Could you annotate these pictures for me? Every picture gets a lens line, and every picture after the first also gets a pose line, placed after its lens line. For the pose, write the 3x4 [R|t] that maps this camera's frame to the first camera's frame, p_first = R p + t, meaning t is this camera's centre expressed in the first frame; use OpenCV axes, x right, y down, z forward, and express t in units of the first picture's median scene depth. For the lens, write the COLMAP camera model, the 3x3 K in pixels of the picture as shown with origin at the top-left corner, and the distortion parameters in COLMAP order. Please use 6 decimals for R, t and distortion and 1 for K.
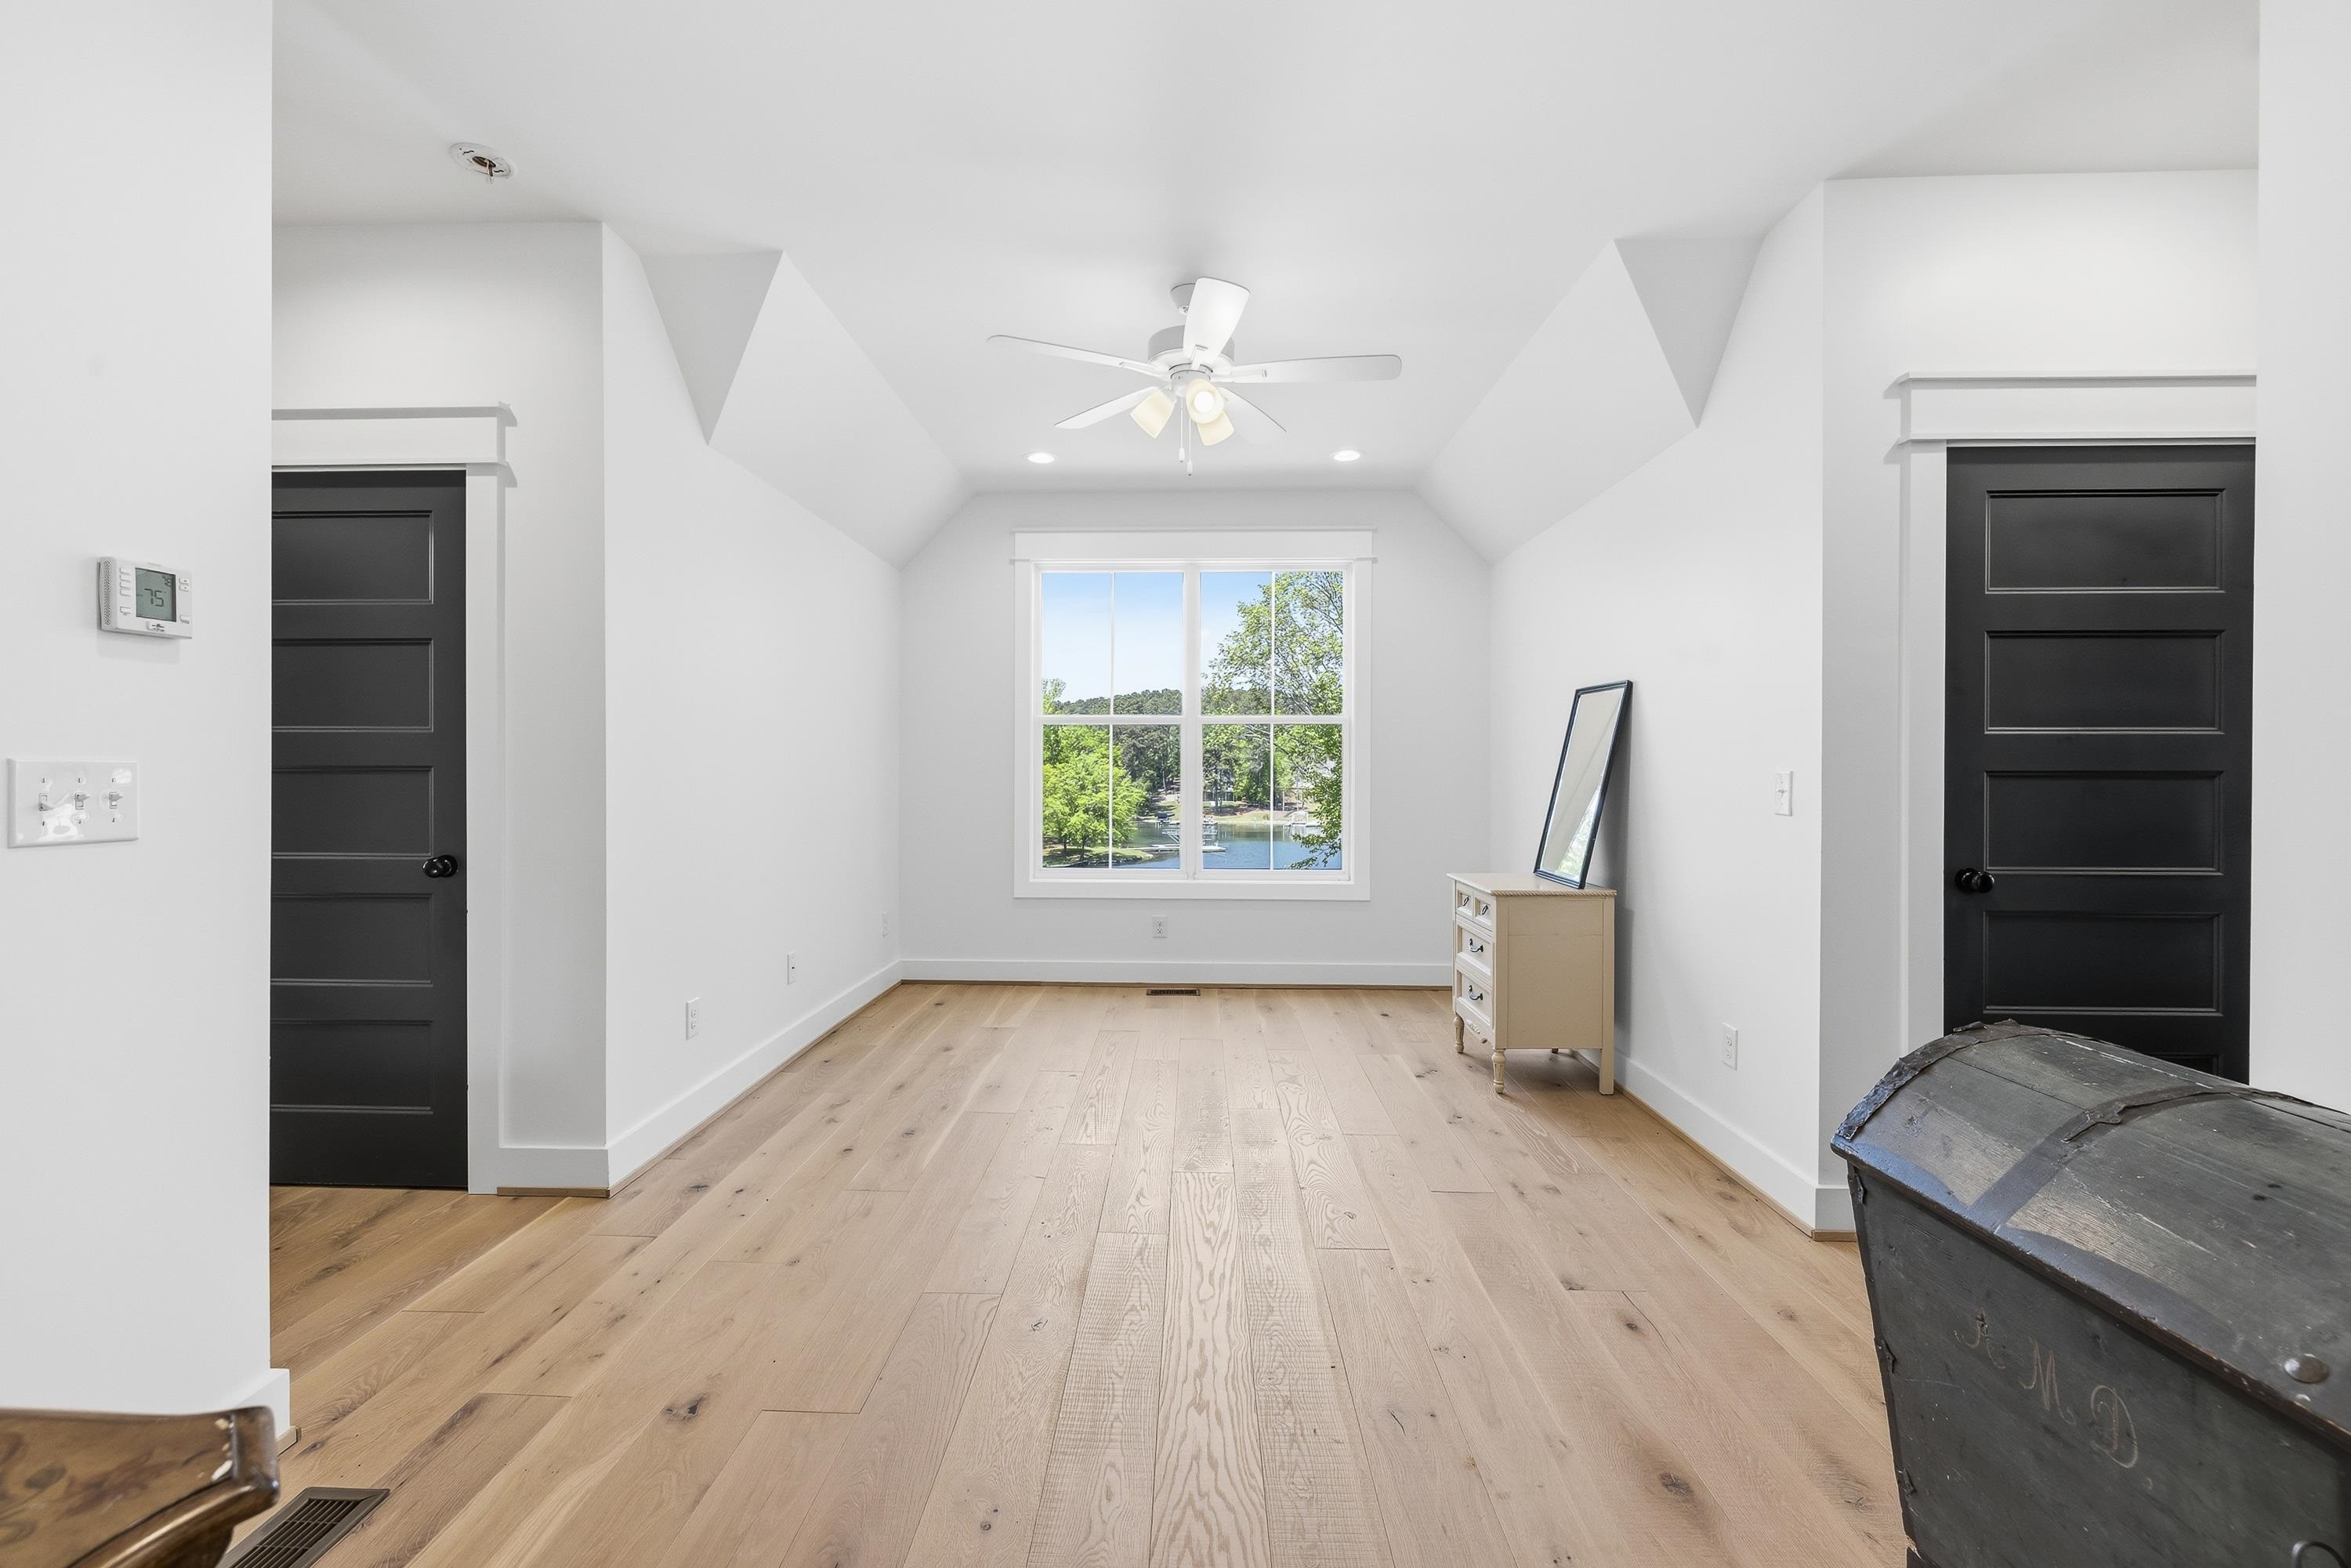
lens RADIAL K [[1002.6, 0, 1162.8], [0, 1002.6, 775.8], [0, 0, 1]] dist [0.000720, -0.000134]
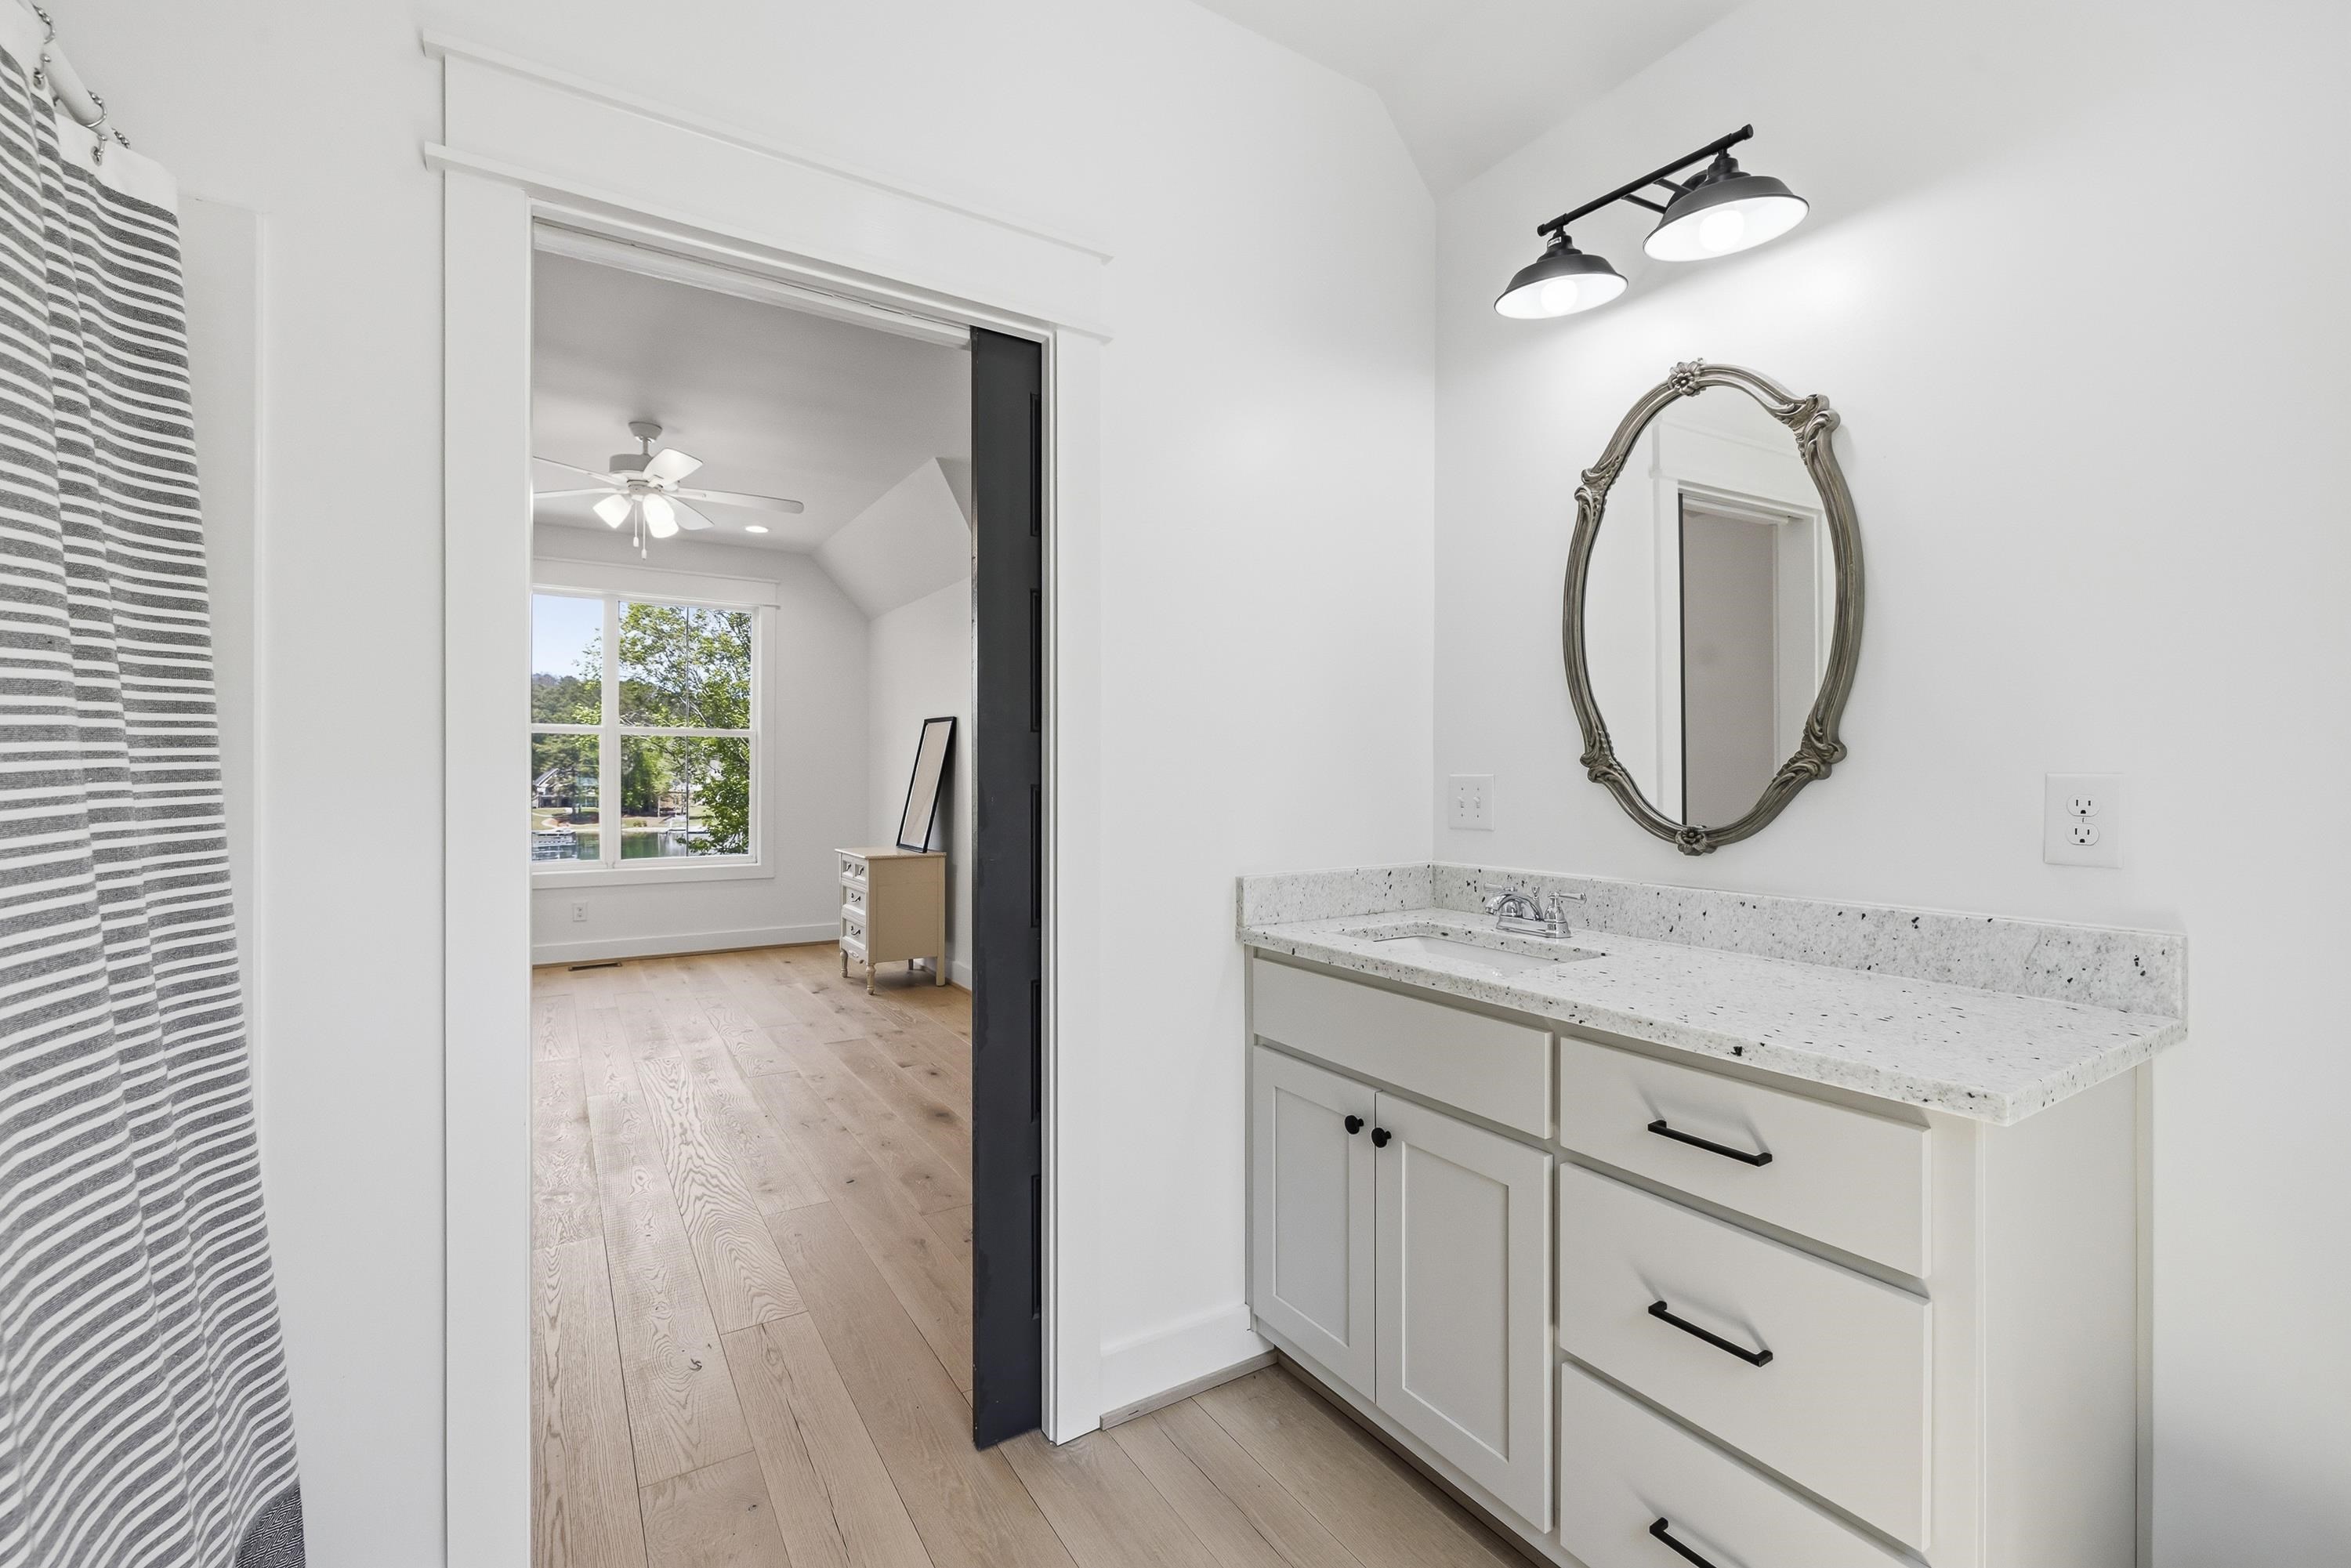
lens RADIAL K [[994.2, 0, 1171.9], [0, 994.2, 764.8], [0, 0, 1]] dist [-0.006865, 0.000265]
pose [[0.826685, 0.004639, 0.562646, -0.120667], [0.002615, 0.999924, -0.012085, -0.001440], [-0.562659, 0.011462, 0.826610, -0.456458]]
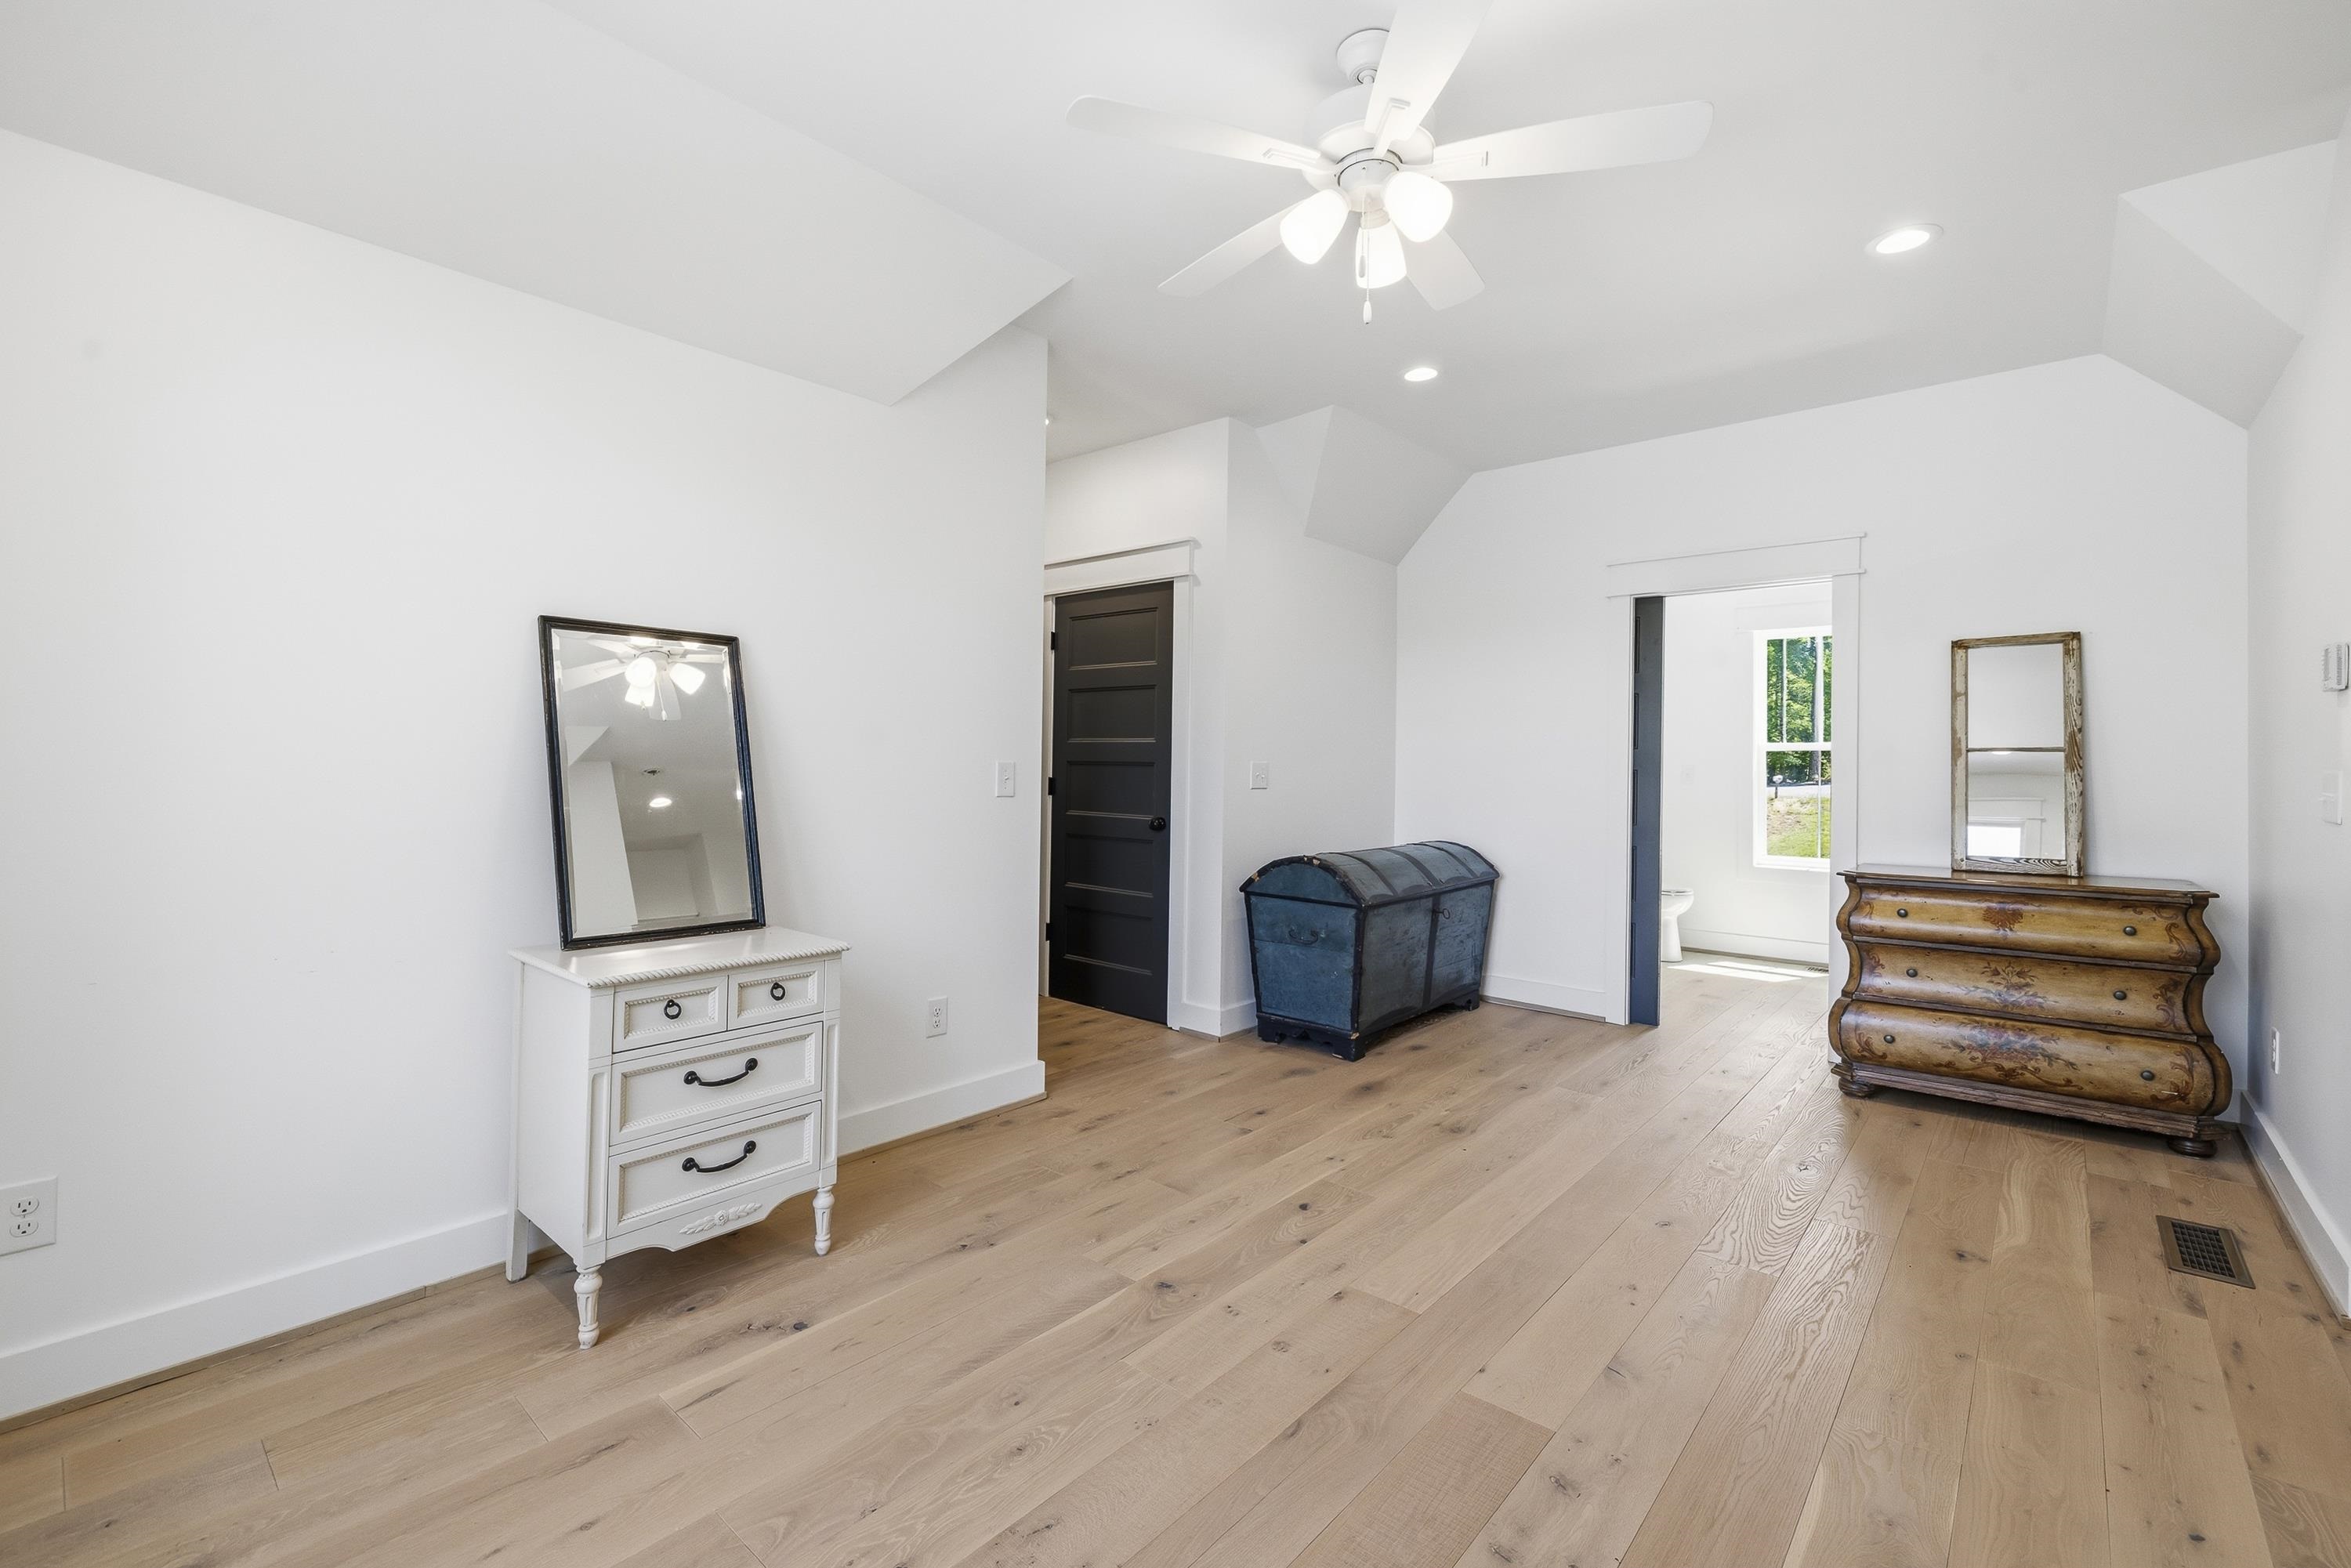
lens RADIAL K [[1002.6, 0, 1162.8], [0, 1002.6, 775.8], [0, 0, 1]] dist [0.000720, -0.000134]
pose [[-0.767661, -0.017531, 0.640617, -0.249659], [-0.007591, 0.999804, 0.018263, -0.010133], [-0.640812, 0.009157, -0.767644, 1.353371]]
